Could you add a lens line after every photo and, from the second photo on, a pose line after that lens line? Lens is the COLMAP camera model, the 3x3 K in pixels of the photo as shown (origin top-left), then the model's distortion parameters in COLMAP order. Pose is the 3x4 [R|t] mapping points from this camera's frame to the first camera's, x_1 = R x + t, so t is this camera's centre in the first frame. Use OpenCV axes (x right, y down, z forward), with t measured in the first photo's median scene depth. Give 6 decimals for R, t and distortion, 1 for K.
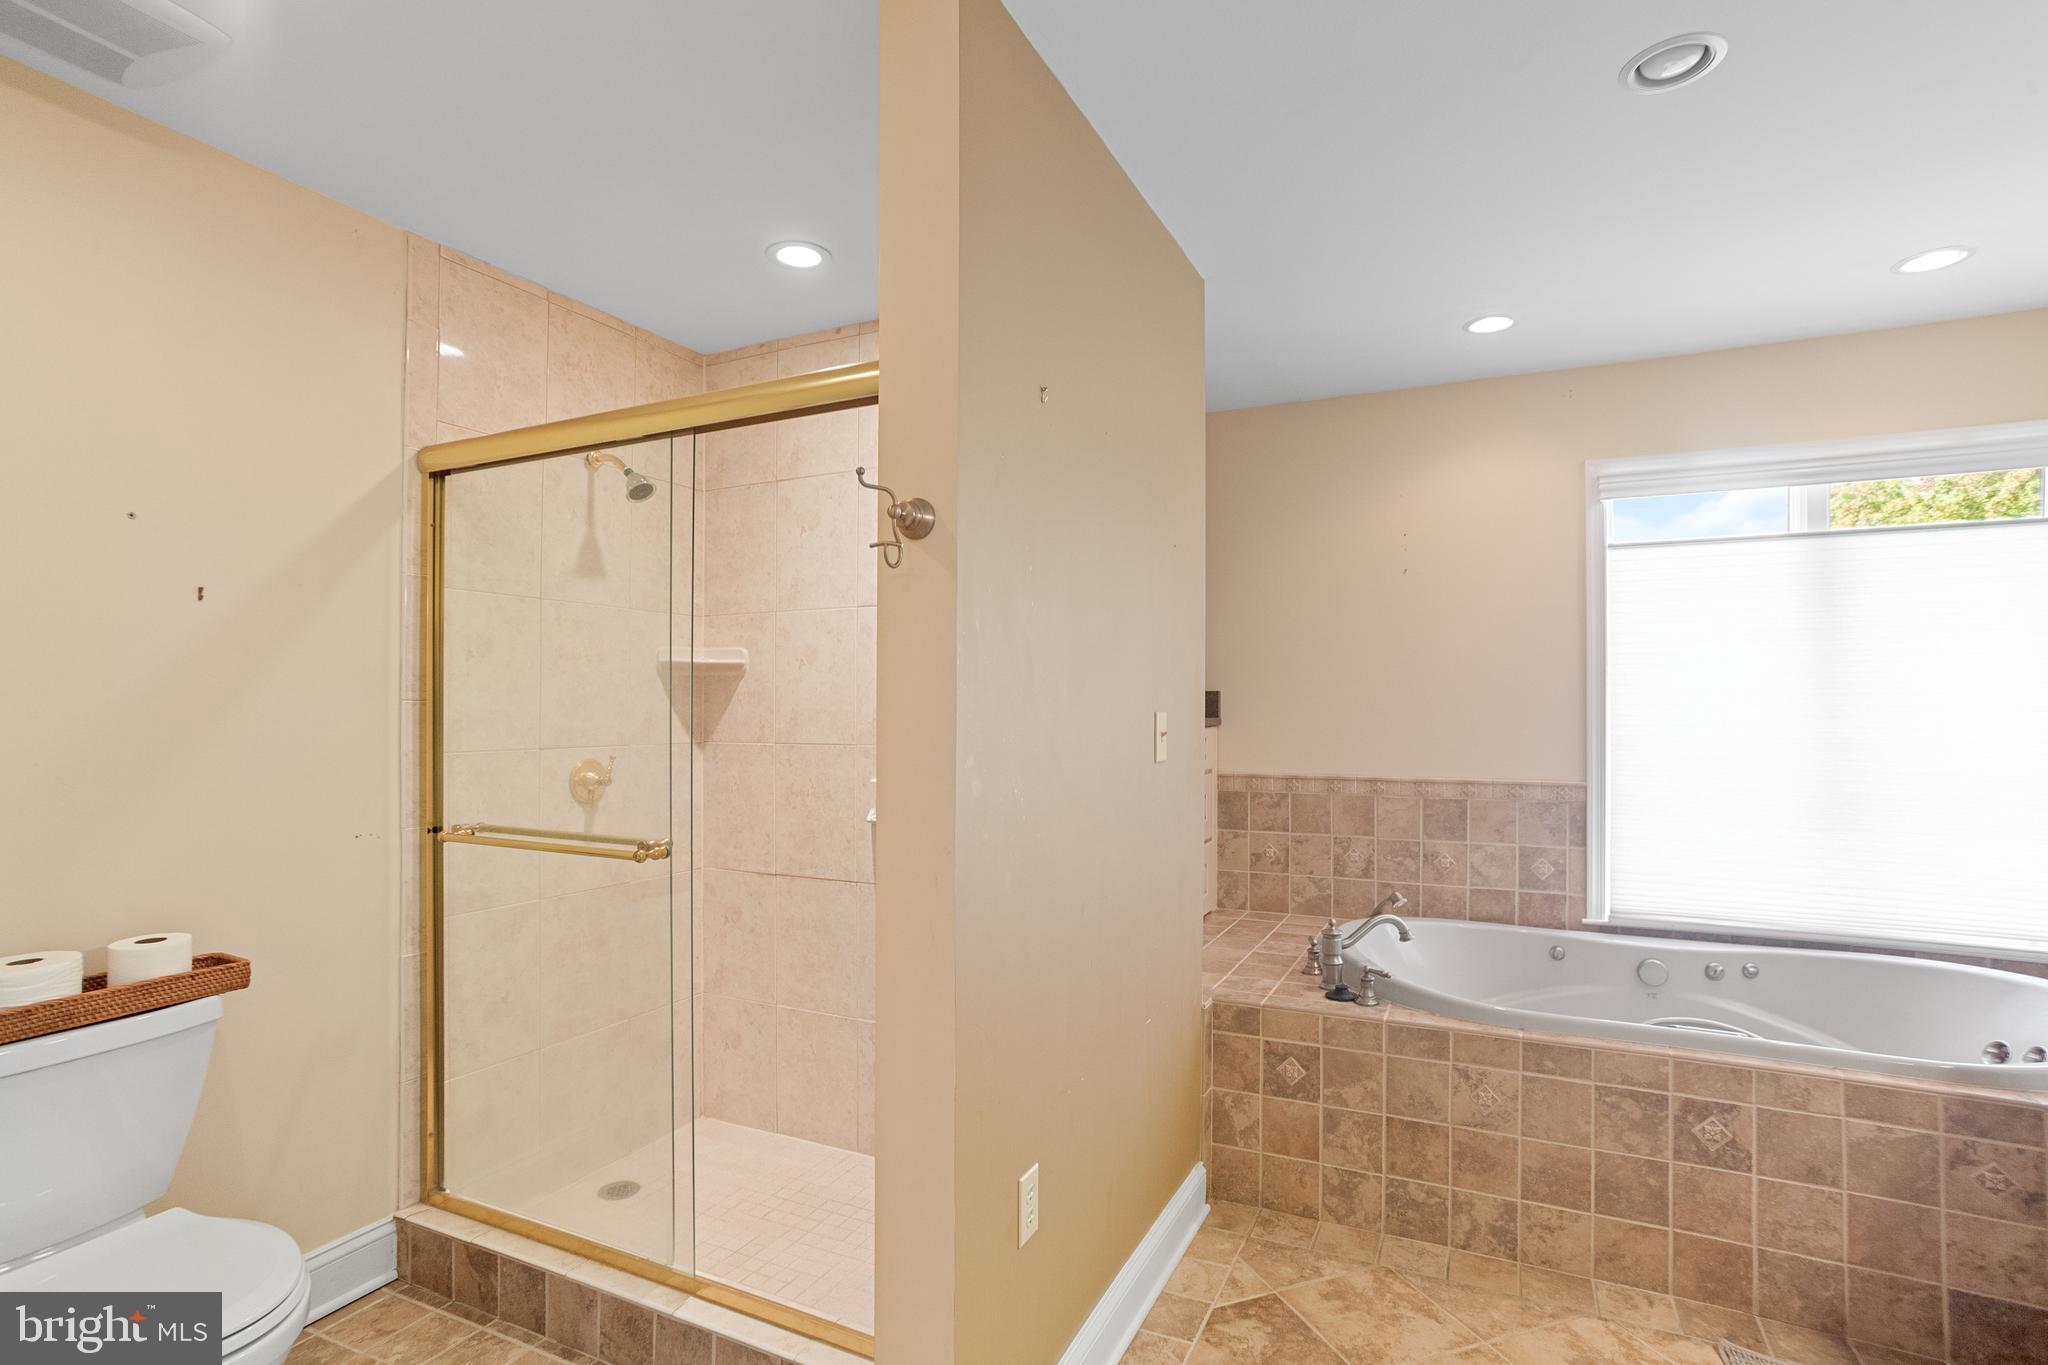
lens RADIAL K [[976.1, 0, 1019.0], [0, 976.1, 702.7], [0, 0, 1]] dist [-0.064357, 0.038275]
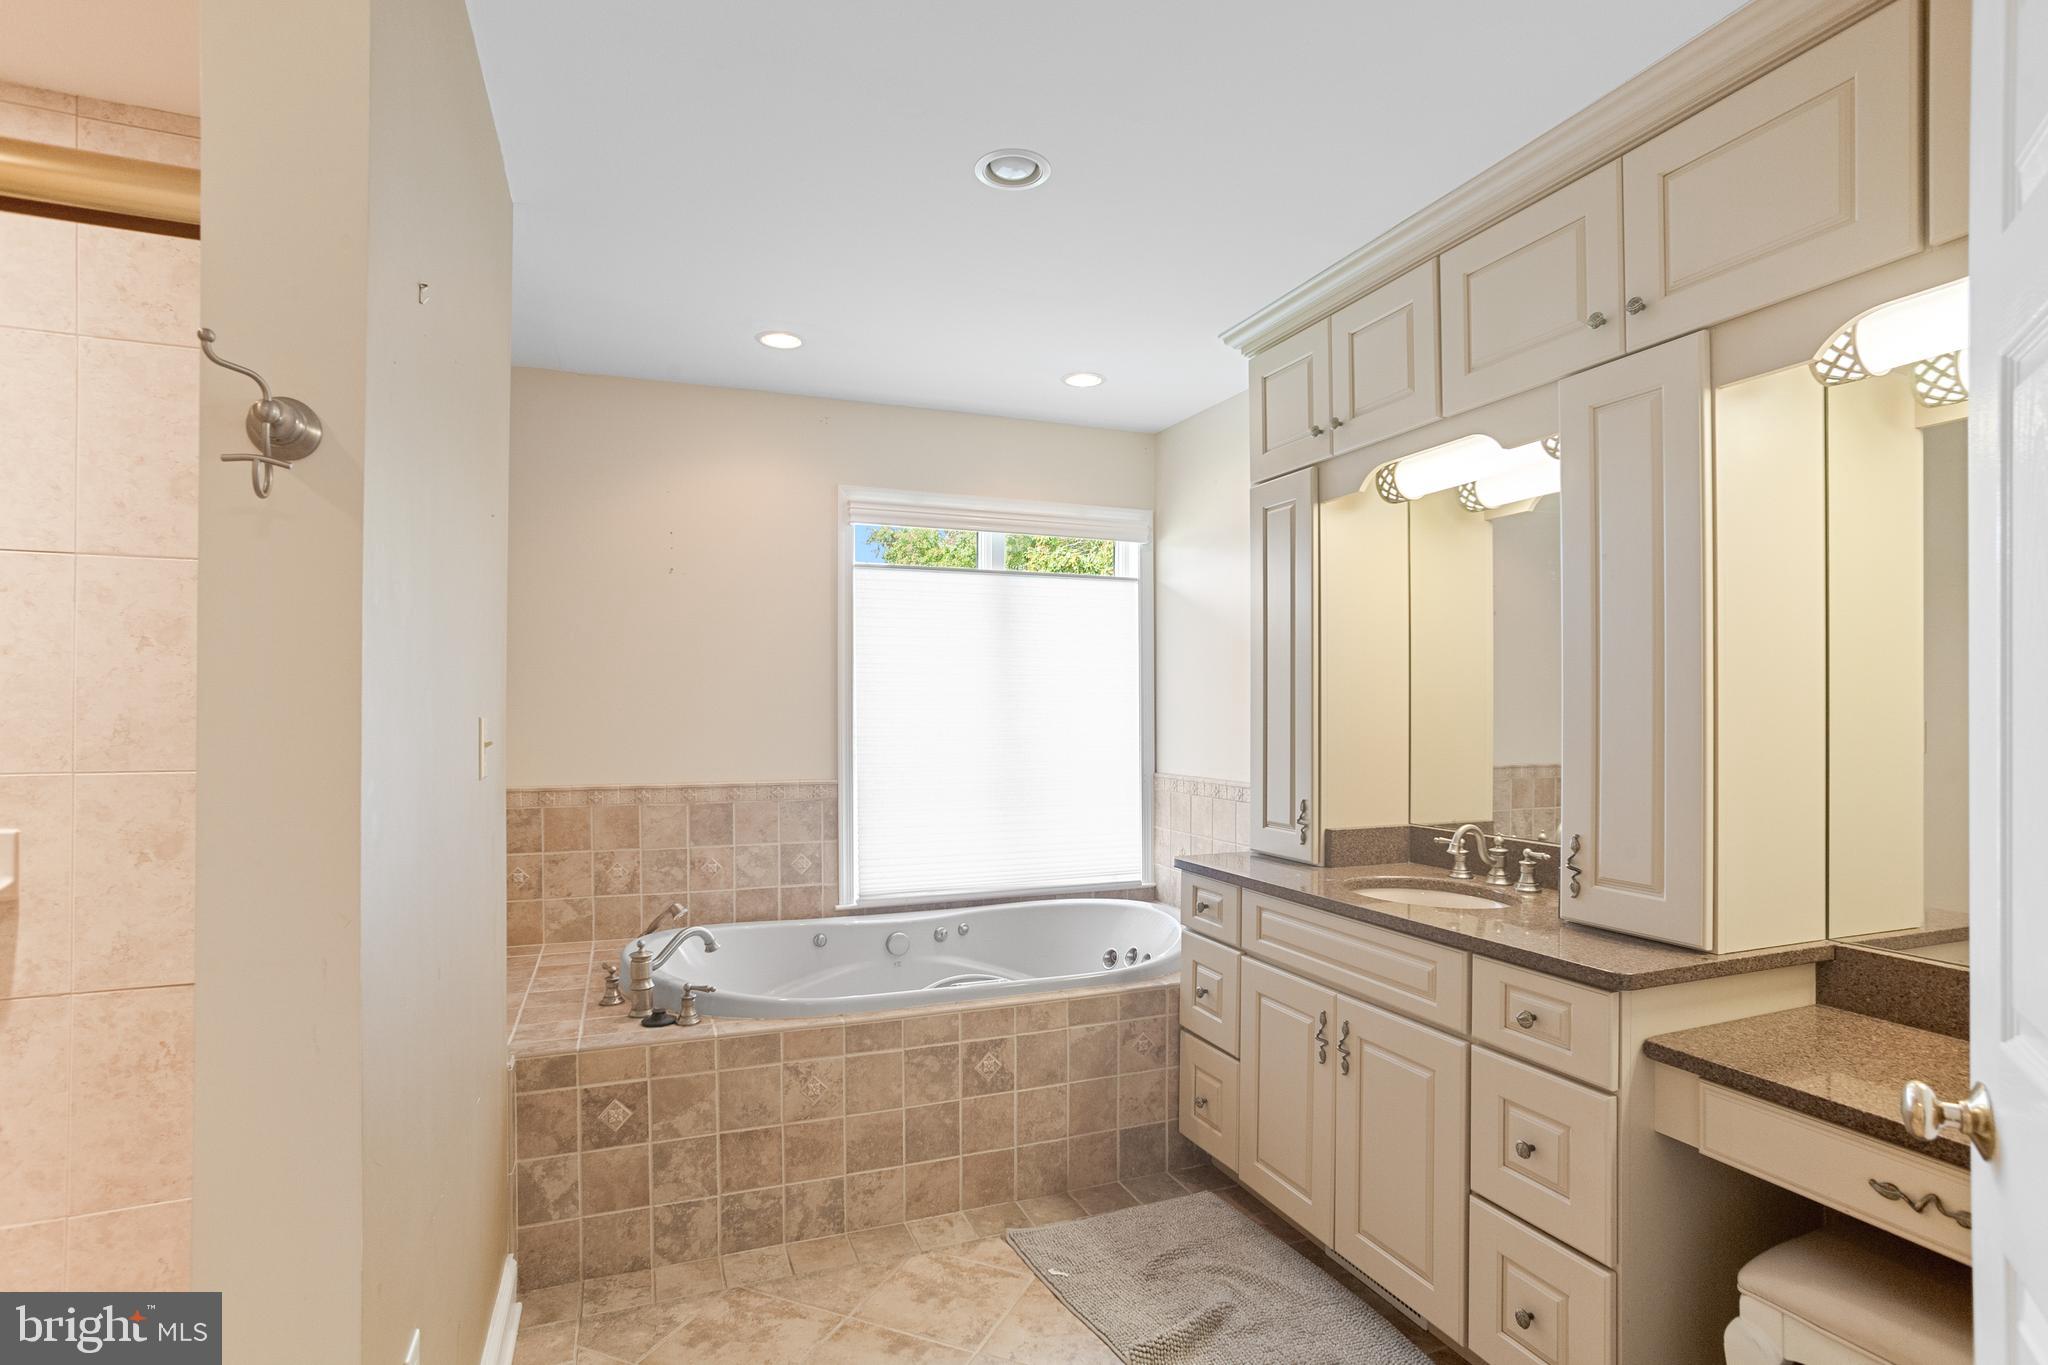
lens RADIAL K [[1010.3, 0, 1019.6], [0, 1010.3, 703.5], [0, 0, 1]] dist [-0.083387, 0.056772]
pose [[0.675143, 0.004078, 0.737676, -0.149781], [-0.002125, 0.999991, -0.003583, -0.000051], [-0.737684, 0.000852, 0.675145, 0.100929]]
